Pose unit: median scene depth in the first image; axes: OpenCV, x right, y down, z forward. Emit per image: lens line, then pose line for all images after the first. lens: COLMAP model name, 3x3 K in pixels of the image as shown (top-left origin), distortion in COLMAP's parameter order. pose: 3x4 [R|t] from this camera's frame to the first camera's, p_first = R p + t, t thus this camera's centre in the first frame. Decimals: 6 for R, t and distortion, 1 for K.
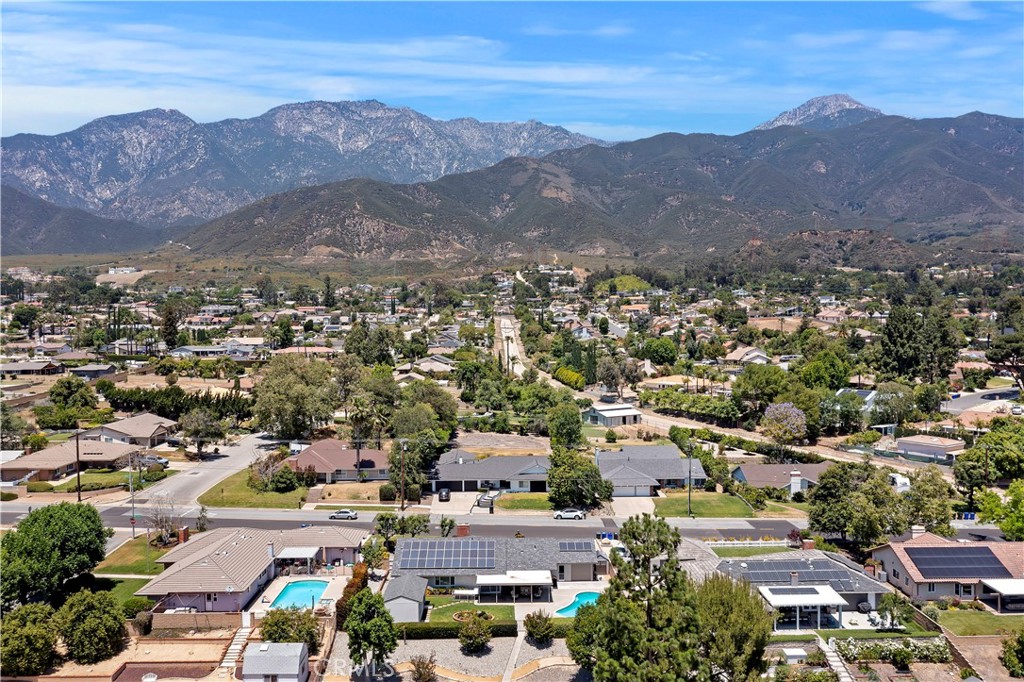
lens RADIAL K [[814.5, 0, 512.0], [0, 814.5, 341.0], [0, 0, 1]] dist [-0.007730, 0.006060]
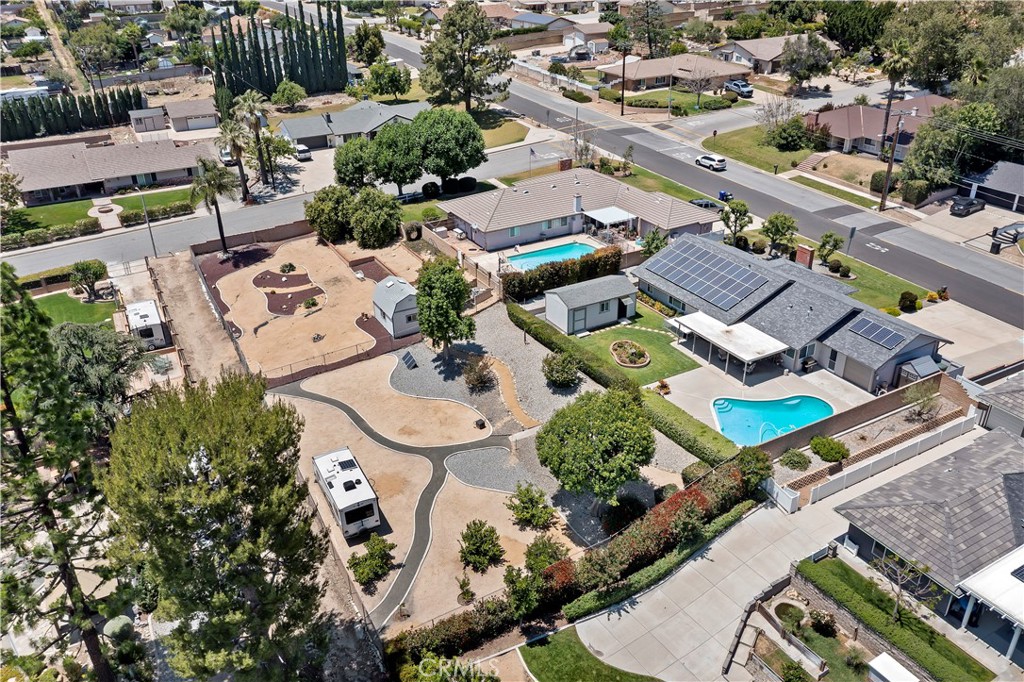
lens RADIAL K [[814.5, 0, 512.0], [0, 814.5, 341.0], [0, 0, 1]] dist [-0.007730, 0.006060]
pose [[0.475592, 0.402794, -0.782029, 0.221935], [-0.011454, 0.891767, 0.452351, -0.009451], [0.879592, -0.206177, 0.428730, 0.252289]]
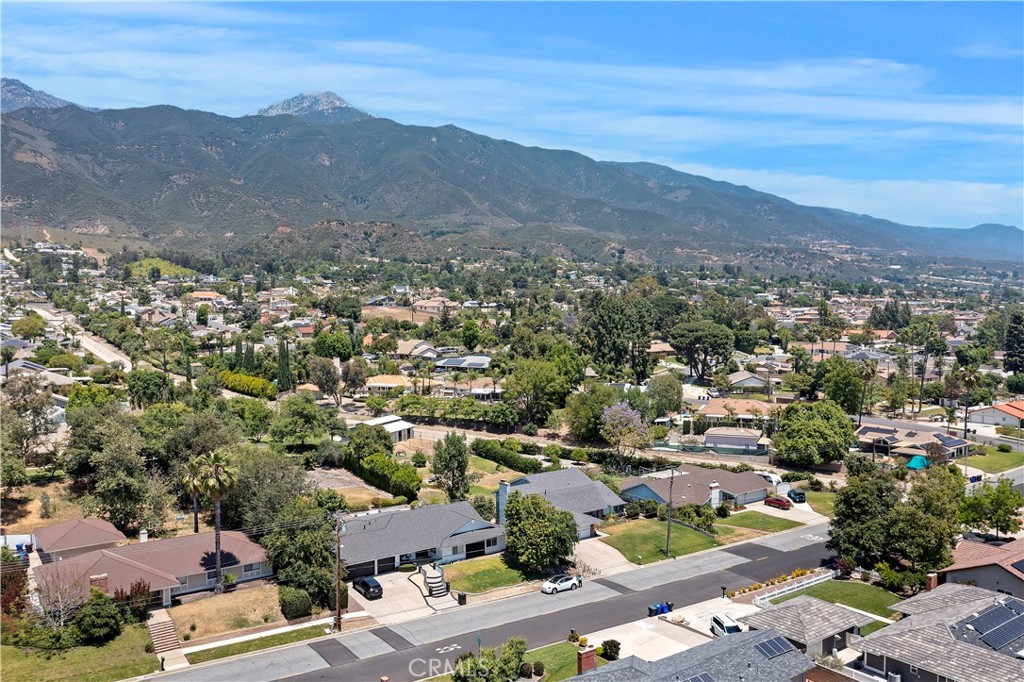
lens RADIAL K [[814.5, 0, 512.0], [0, 814.5, 341.0], [0, 0, 1]] dist [-0.007730, 0.006060]
pose [[0.821562, -0.023499, 0.569635, -0.251734], [0.015221, 0.999698, 0.019287, -0.012662], [-0.569917, -0.007175, 0.821671, 0.288380]]
